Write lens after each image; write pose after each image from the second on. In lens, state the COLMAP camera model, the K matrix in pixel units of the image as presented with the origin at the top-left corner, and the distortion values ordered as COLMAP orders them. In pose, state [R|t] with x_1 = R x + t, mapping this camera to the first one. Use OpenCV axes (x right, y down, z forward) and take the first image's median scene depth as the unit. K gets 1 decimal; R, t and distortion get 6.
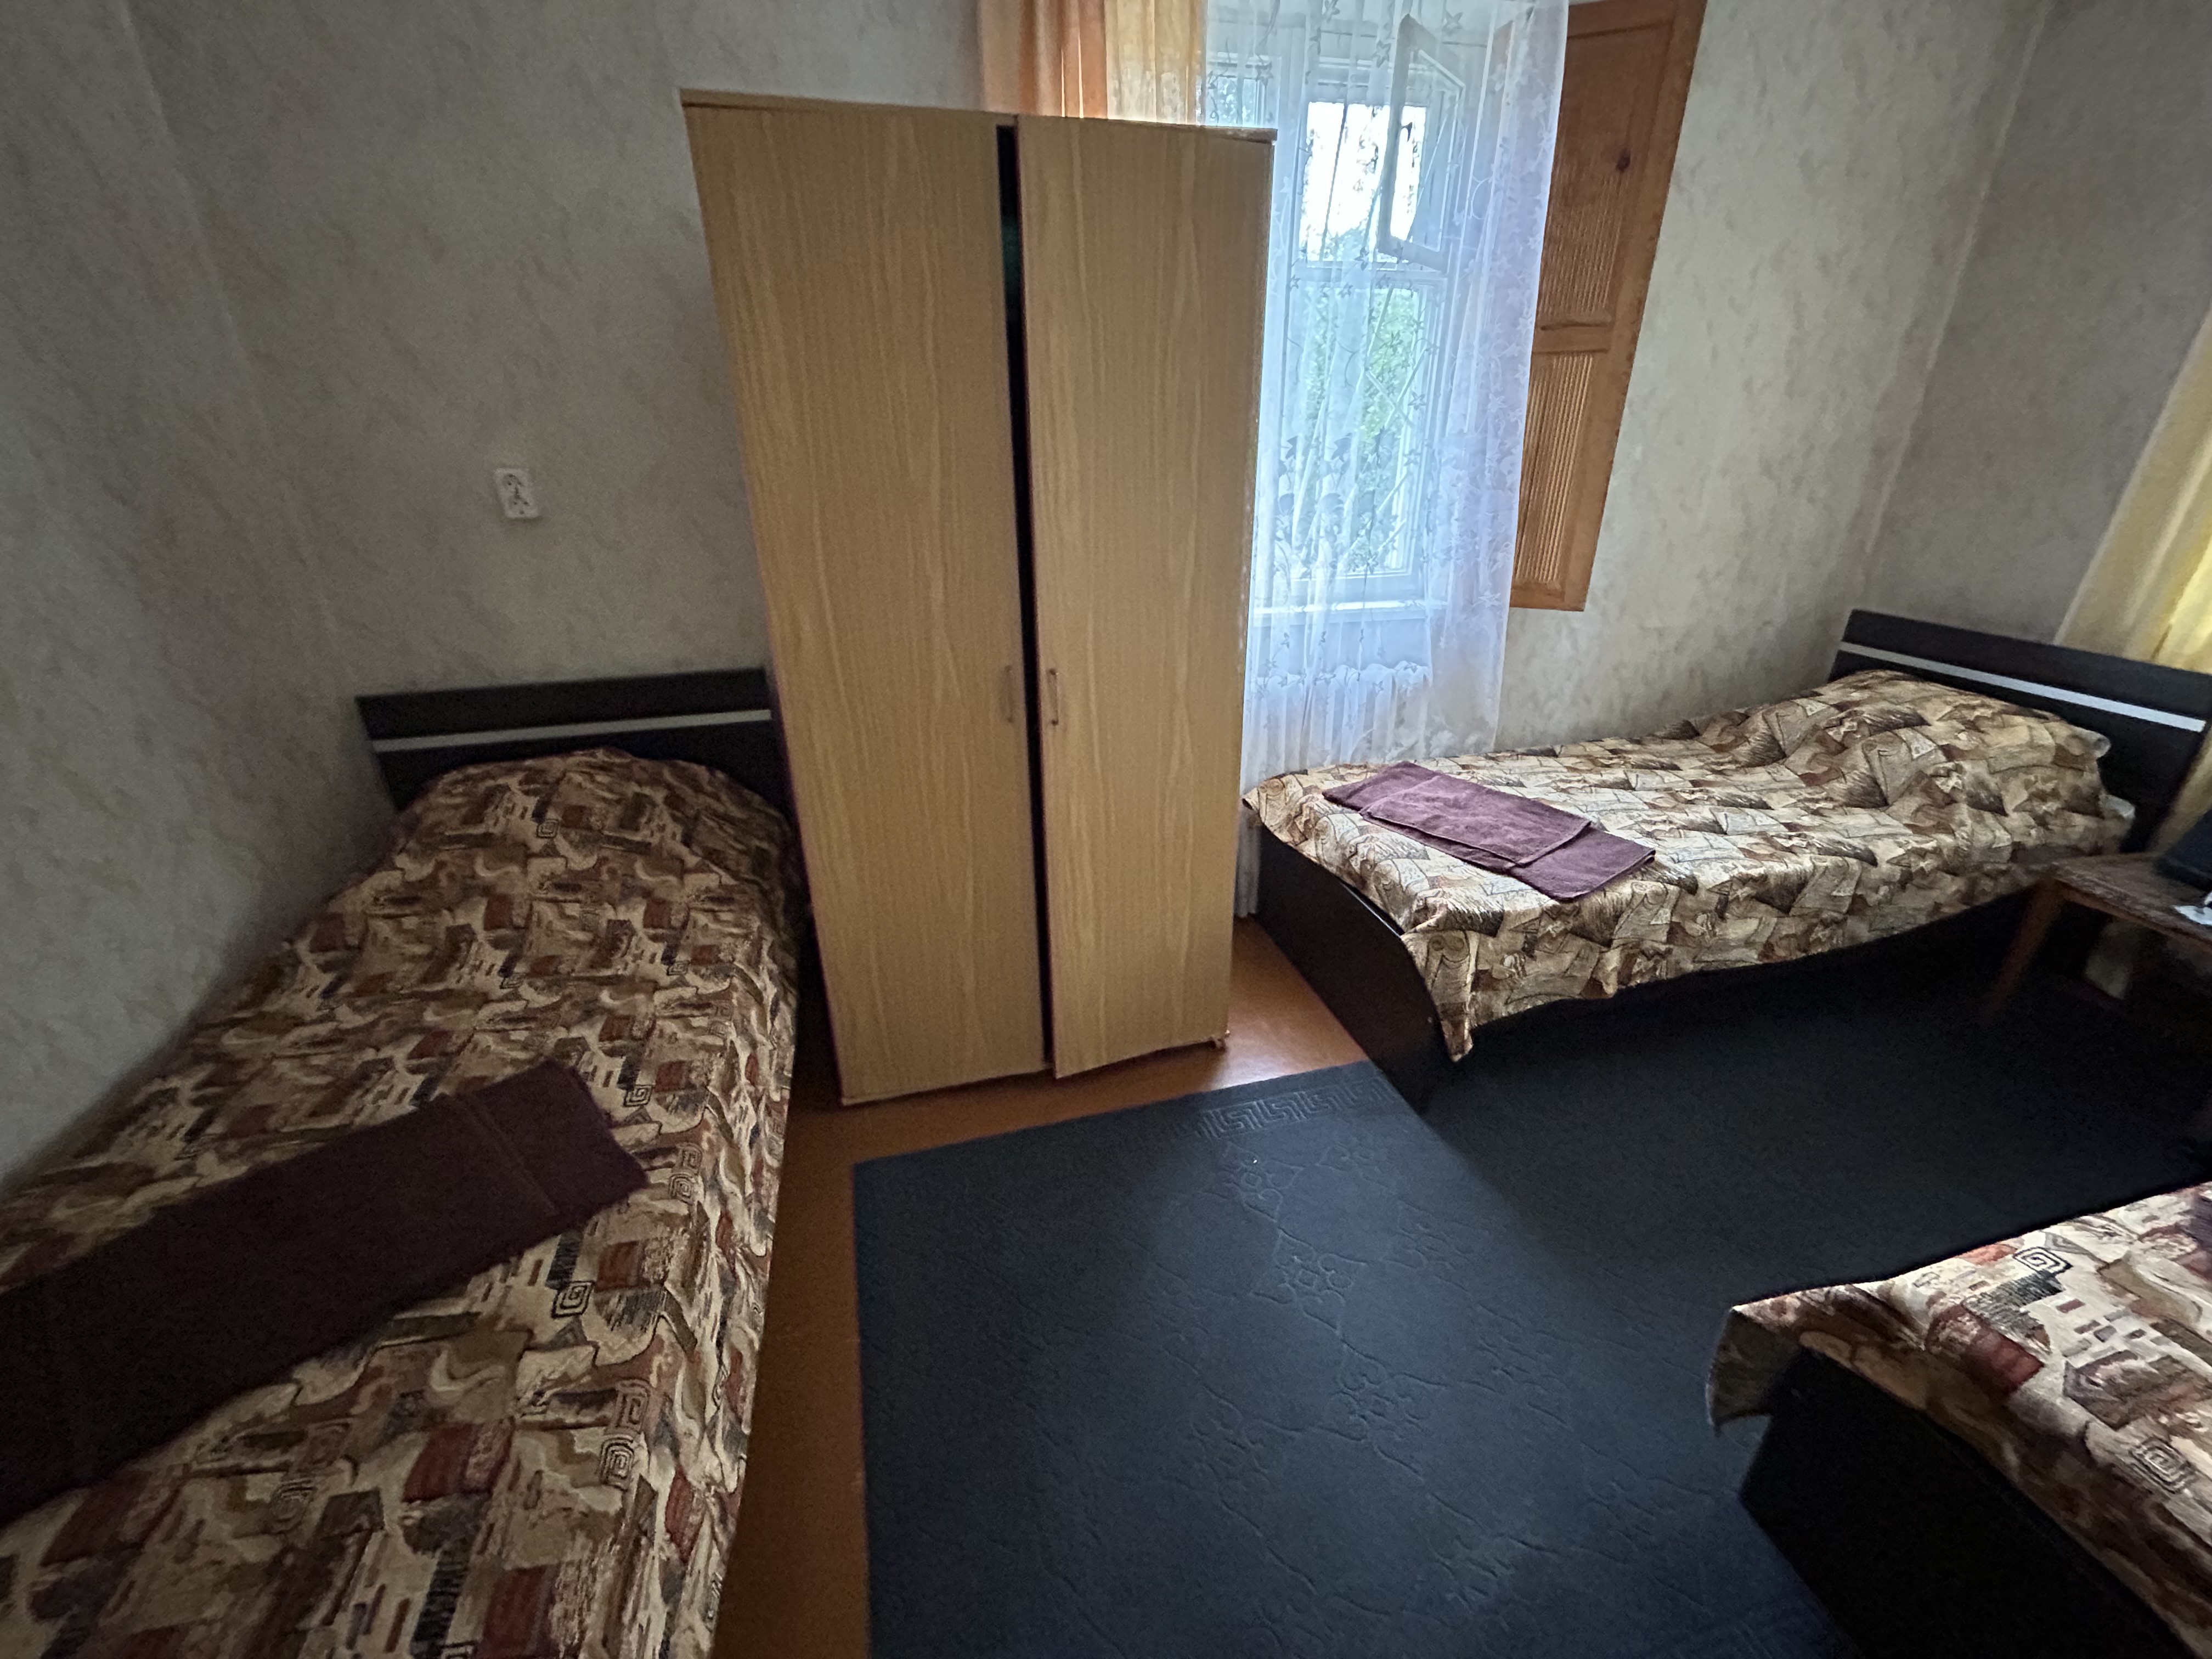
lens RADIAL K [[893.5, 0, 1098.7], [0, 893.5, 831.9], [0, 0, 1]] dist [-0.016811, 0.009794]
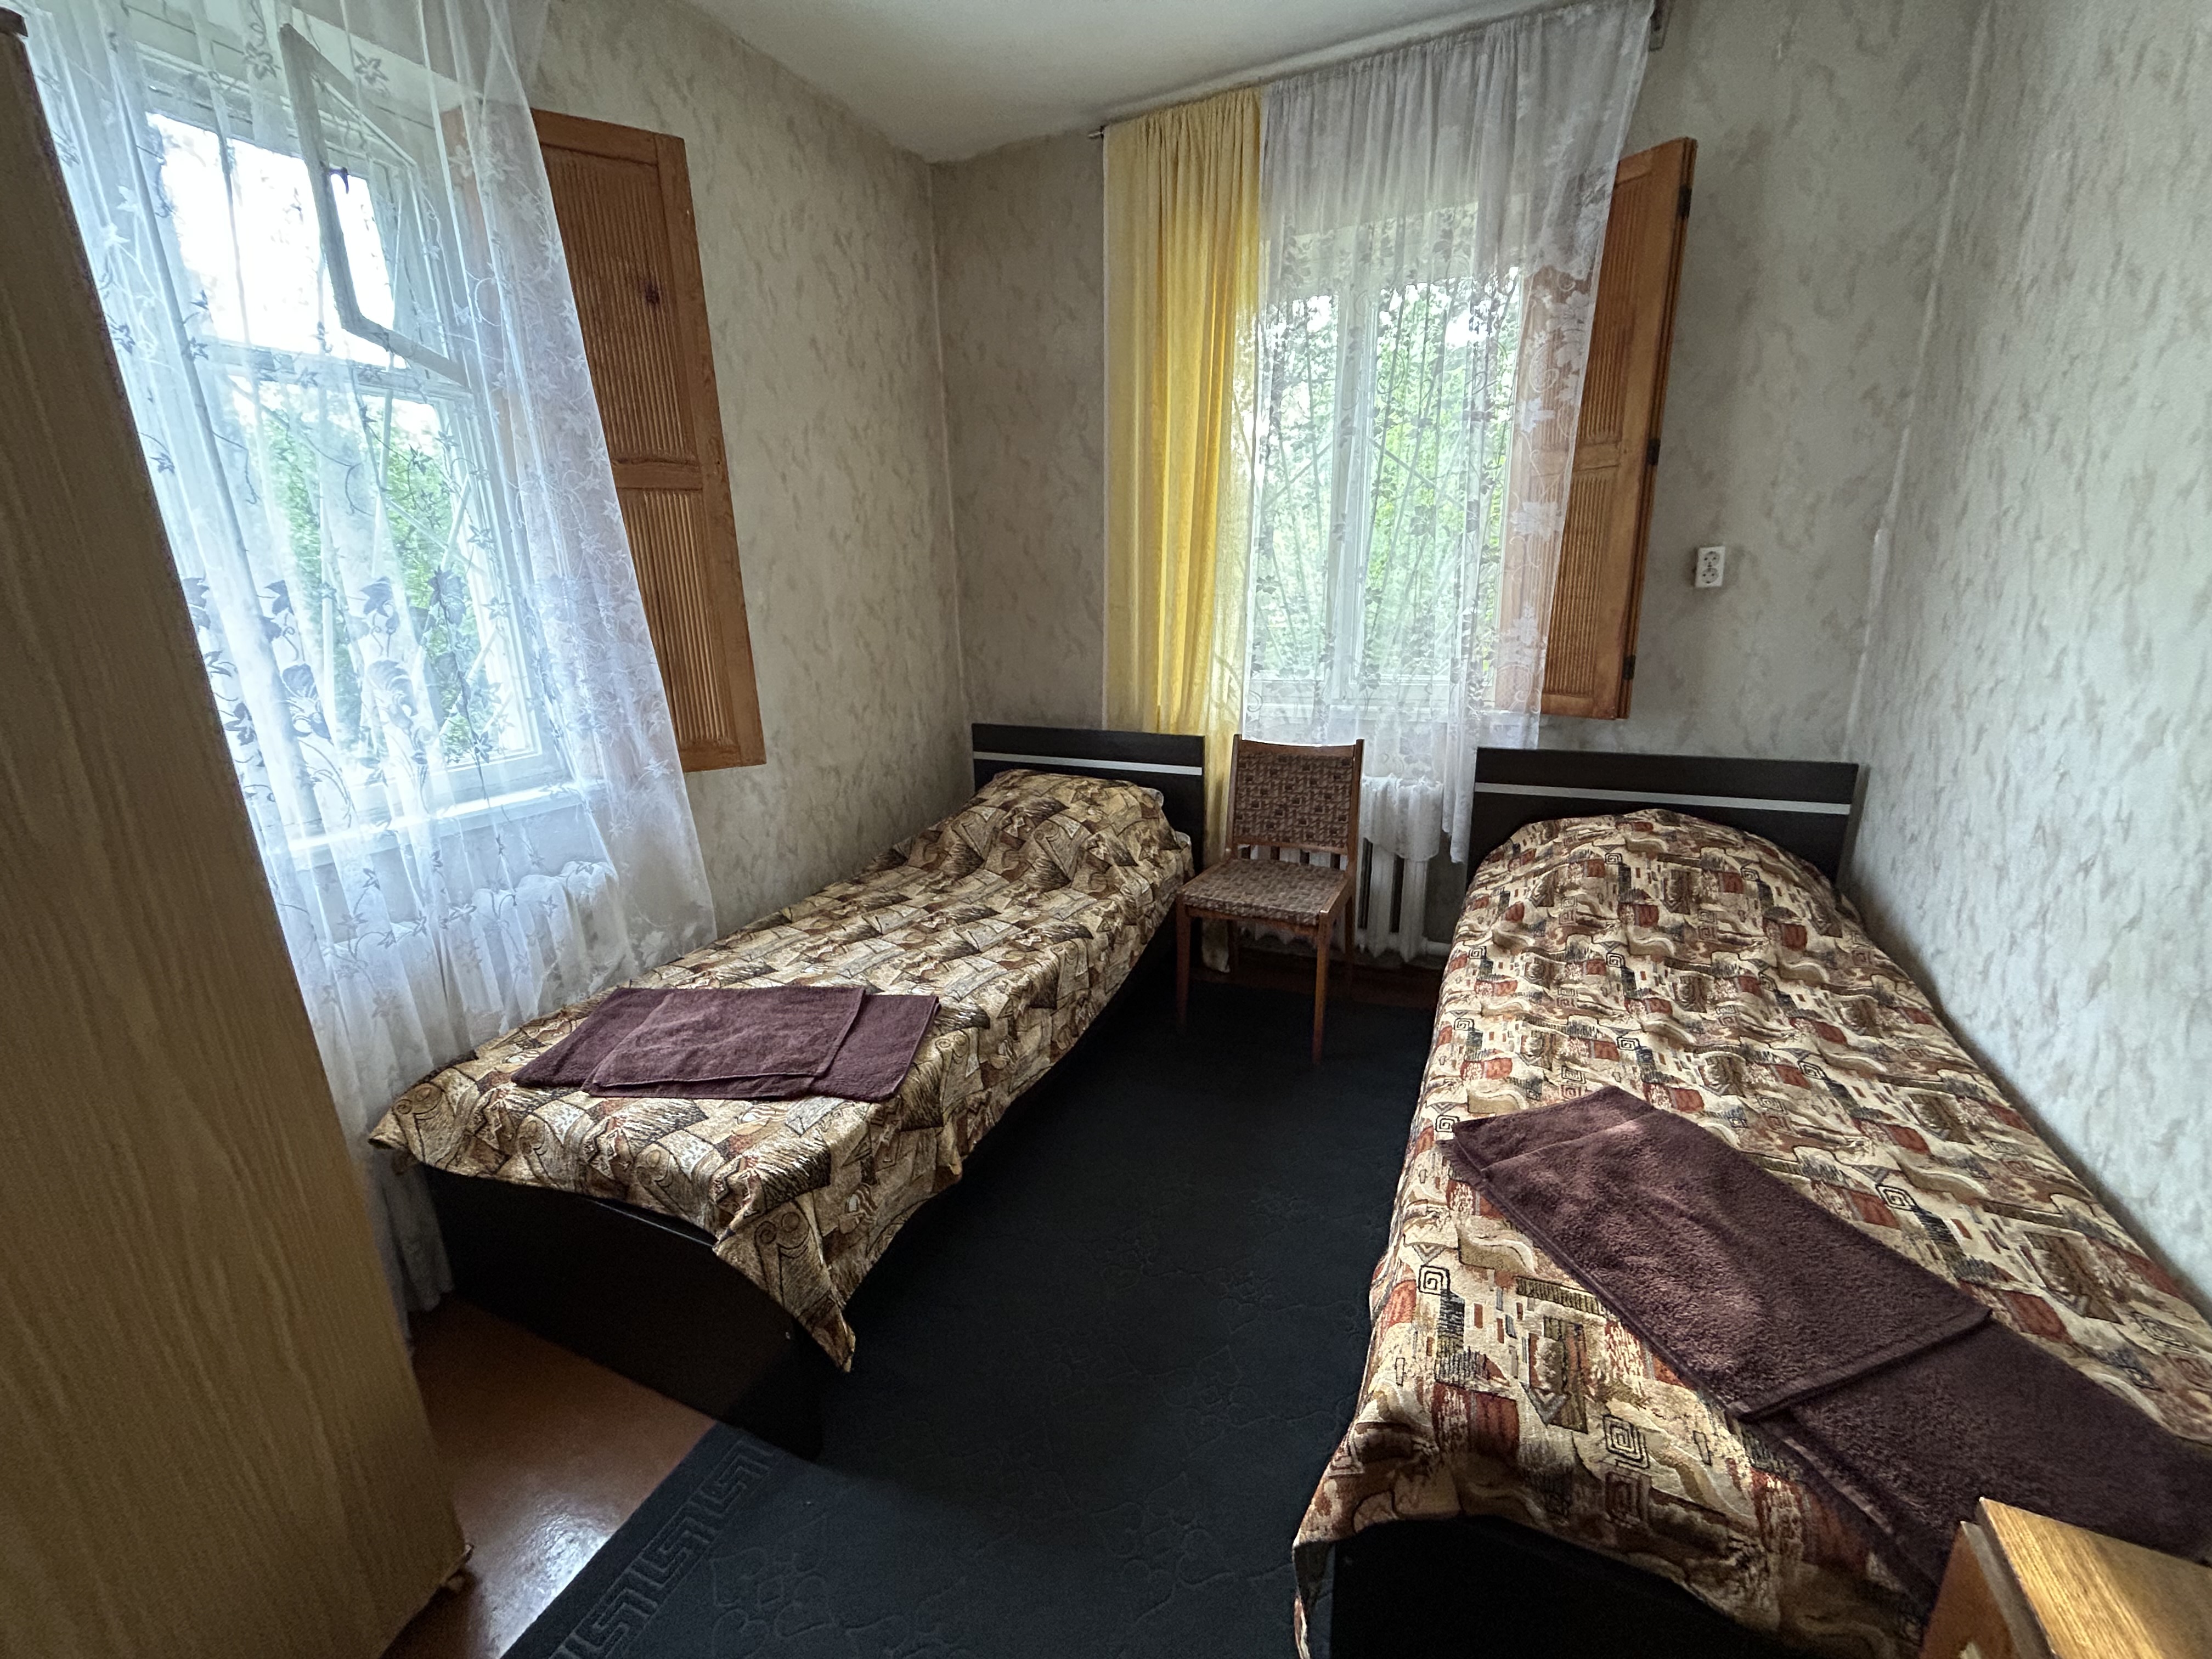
lens RADIAL K [[893.5, 0, 1098.7], [0, 893.5, 831.9], [0, 0, 1]] dist [-0.016811, 0.009794]
pose [[0.617315, -0.216074, 0.756461, 0.060076], [0.339814, 0.940453, -0.008679, -0.066495], [-0.709541, 0.262414, 0.653981, 0.207007]]
